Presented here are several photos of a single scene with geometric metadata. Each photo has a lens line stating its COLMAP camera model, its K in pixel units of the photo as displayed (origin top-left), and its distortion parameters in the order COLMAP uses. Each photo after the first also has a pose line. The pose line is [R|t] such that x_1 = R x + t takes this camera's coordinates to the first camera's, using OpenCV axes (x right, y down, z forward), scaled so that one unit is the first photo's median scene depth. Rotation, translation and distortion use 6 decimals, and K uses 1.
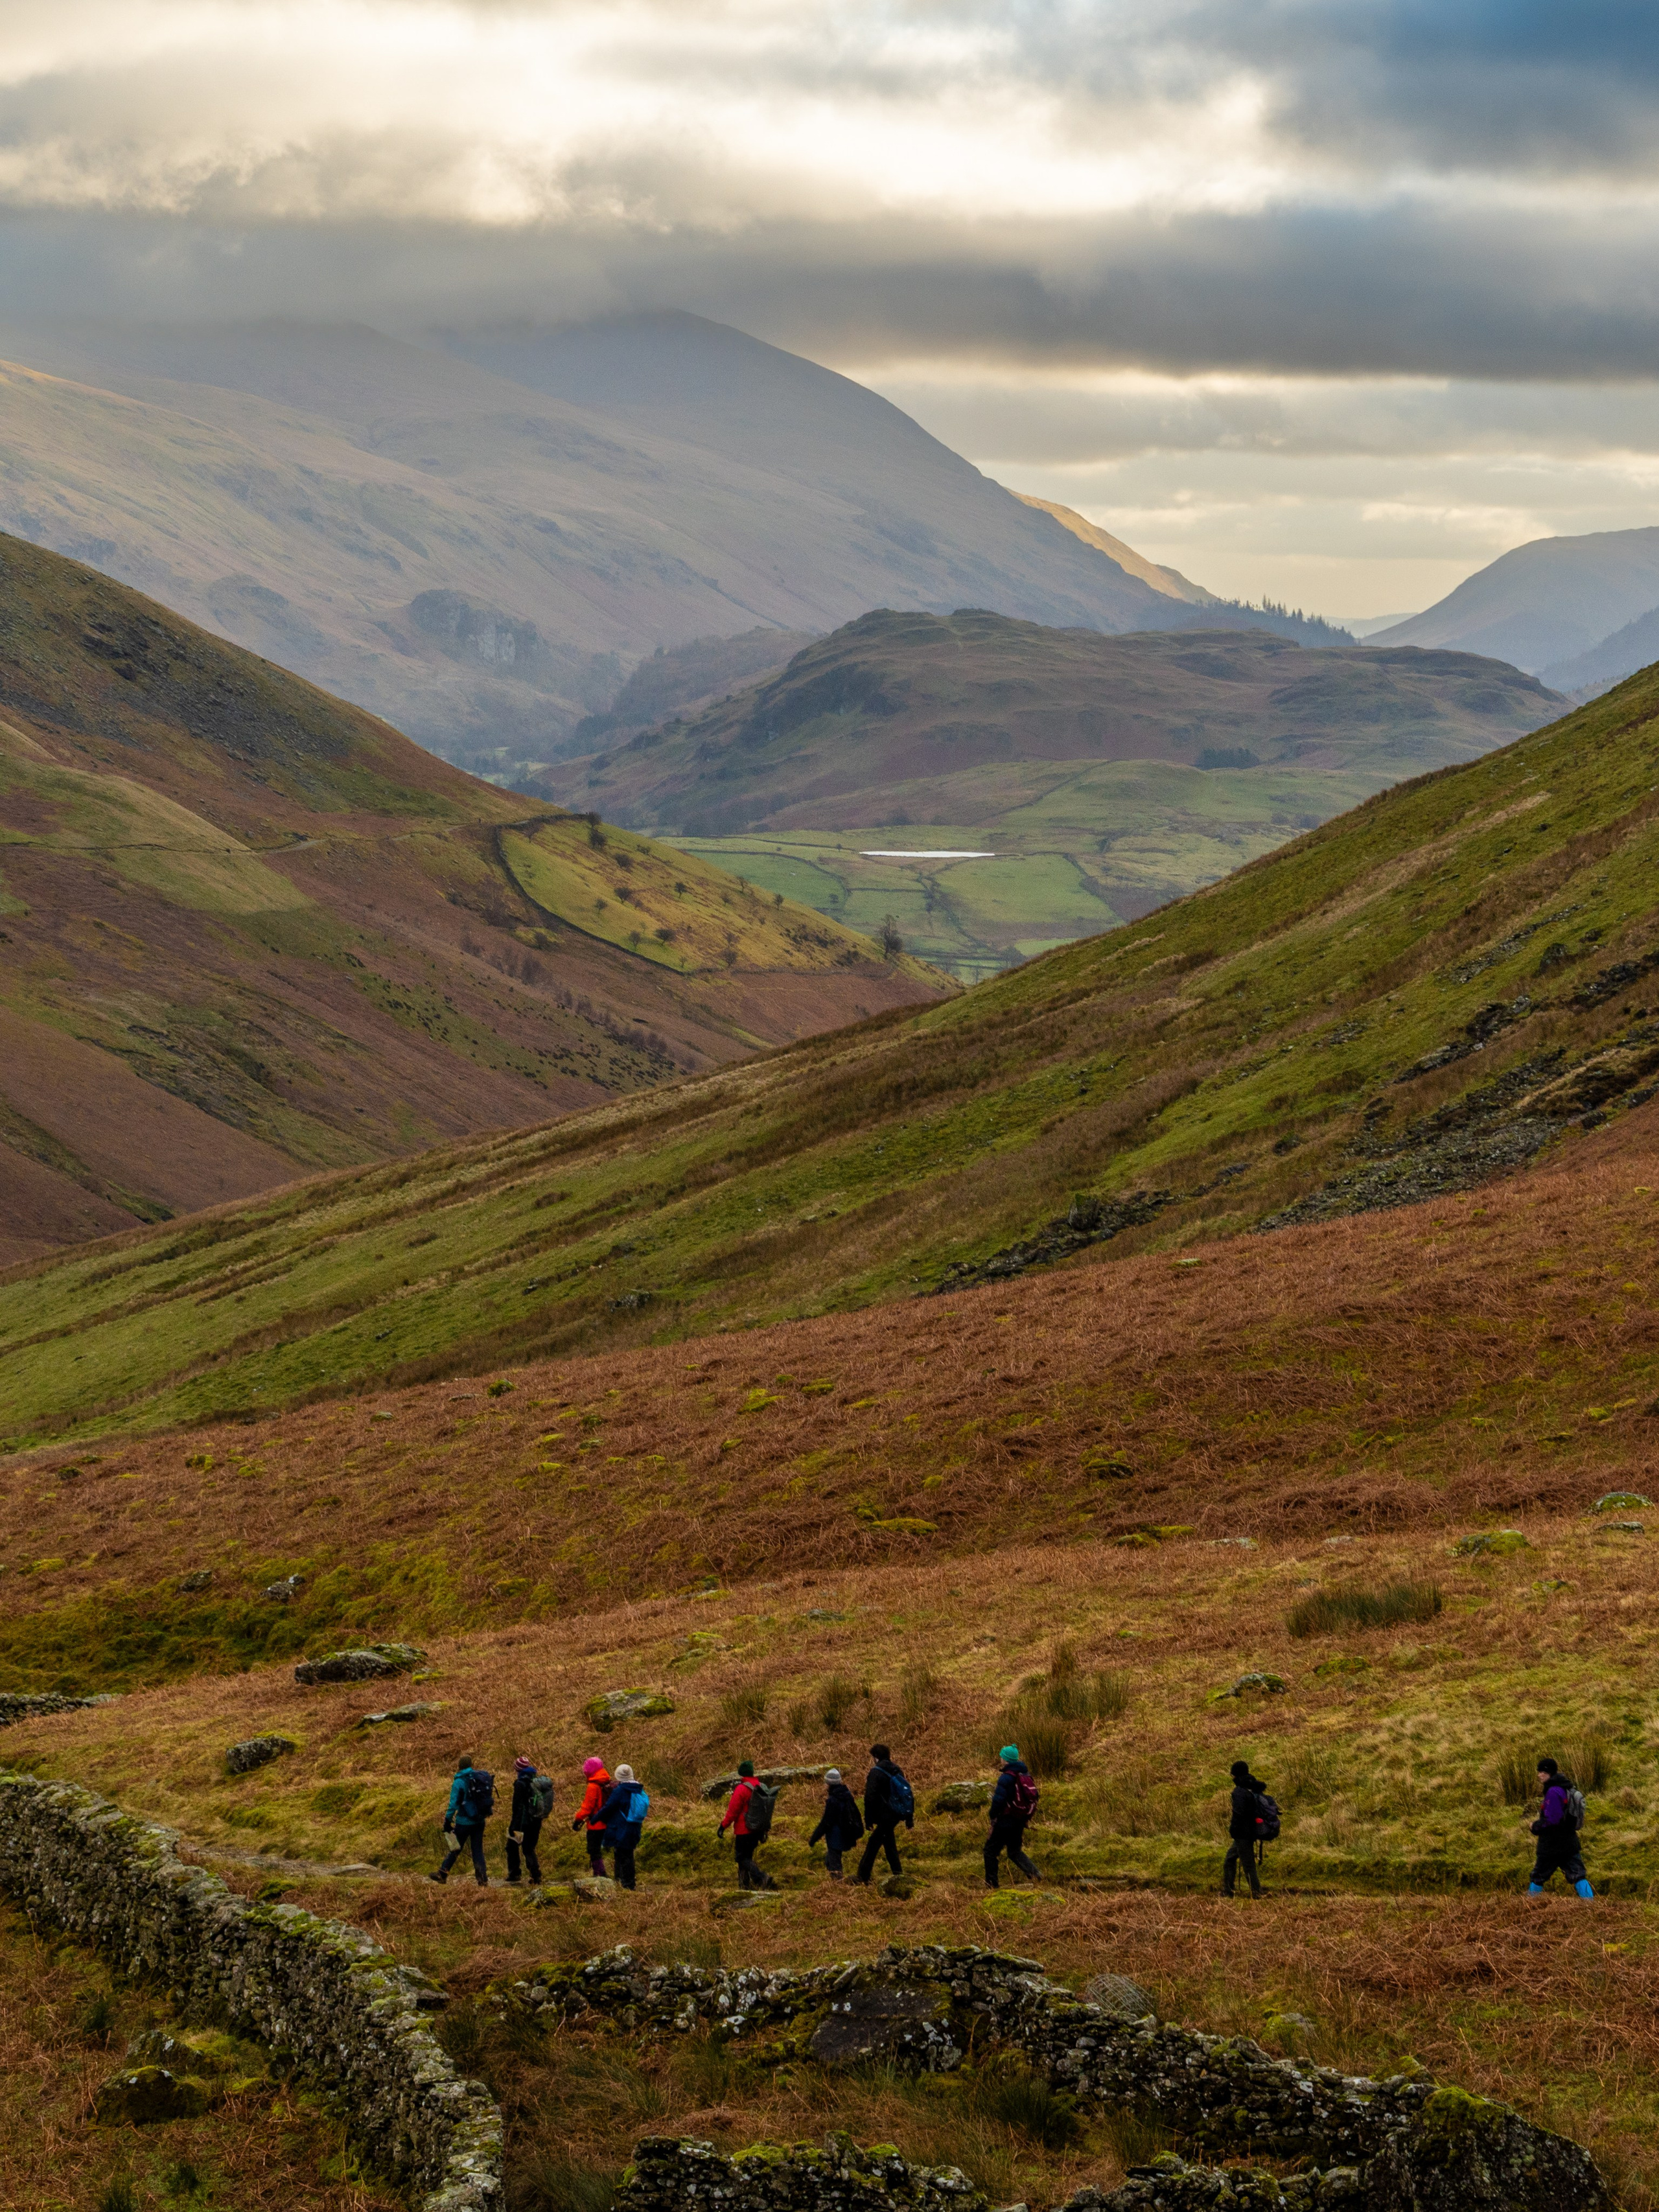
lens RADIAL K [[6891.8, 0, 829.5], [0, 6891.8, 1106.0], [0, 0, 1]] dist [-0.067003, -2.170294]
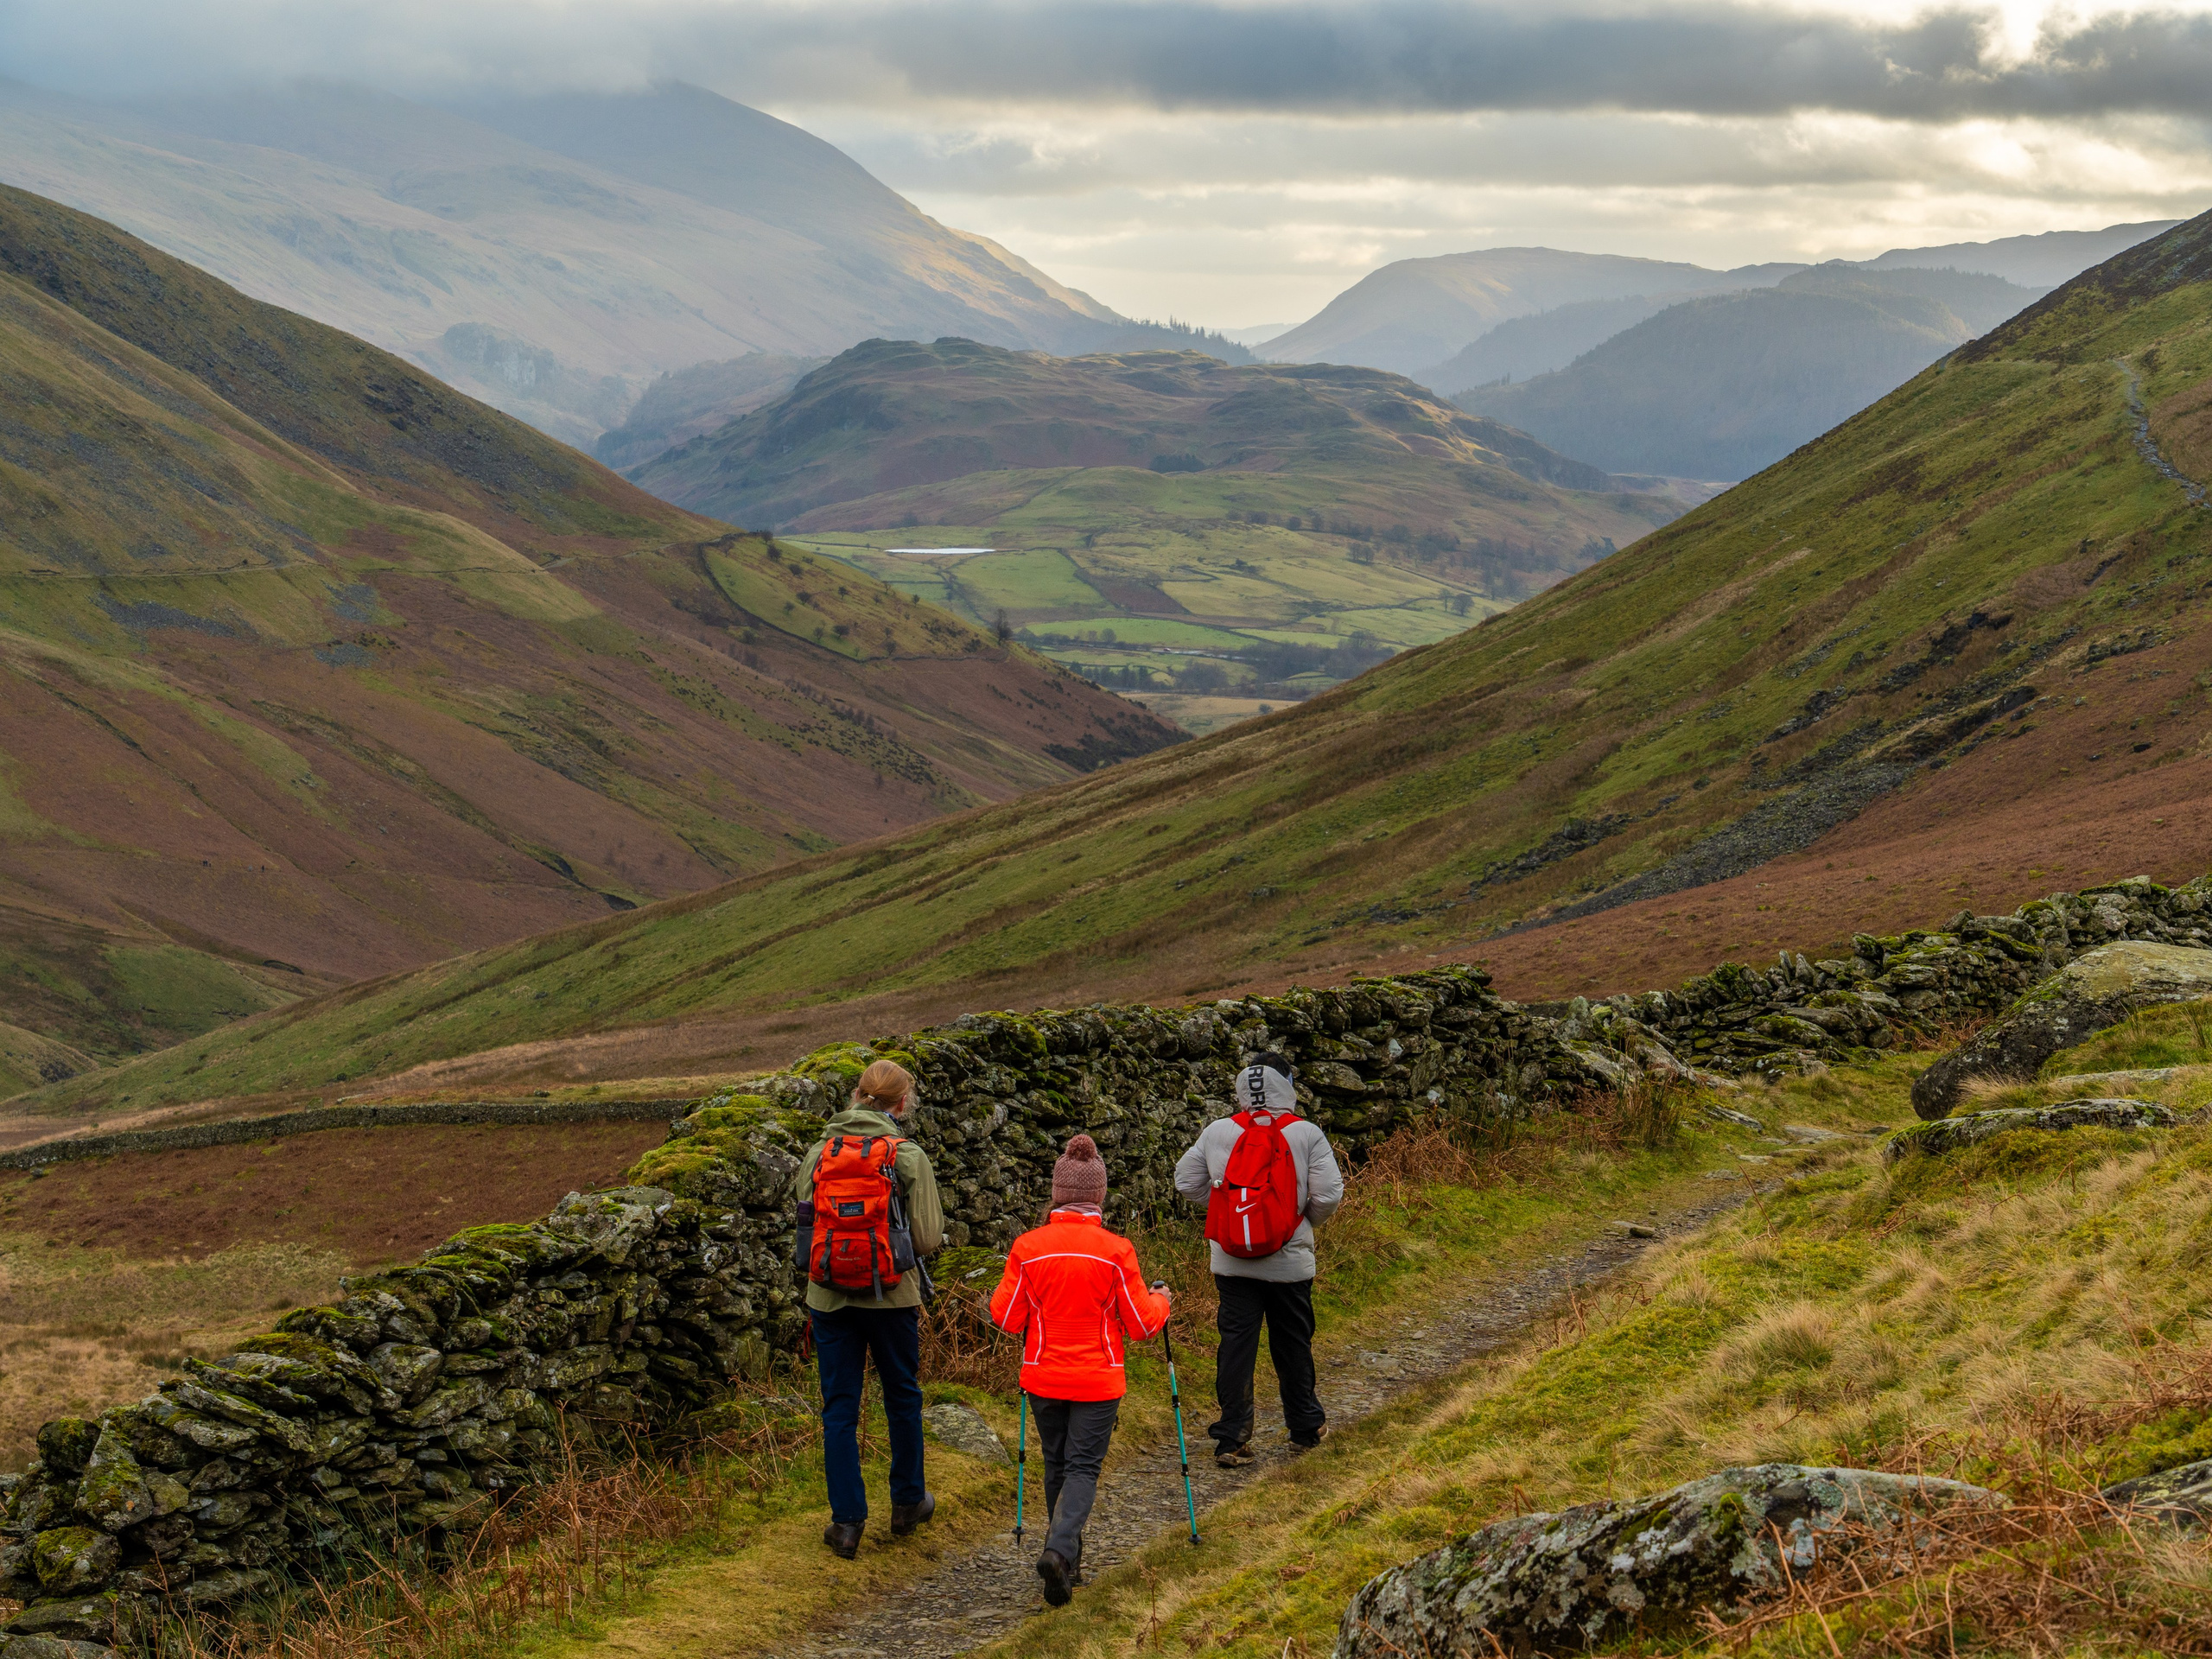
lens RADIAL K [[6140.4, 0, 1106.0], [0, 6140.4, 829.5], [0, 0, 1]] dist [0.027211, -1.016322]
pose [[0.998144, -0.018469, 0.058029, -0.042269], [0.017842, 0.999777, 0.011300, -0.000591], [-0.058224, -0.010244, 0.998251, -0.110422]]
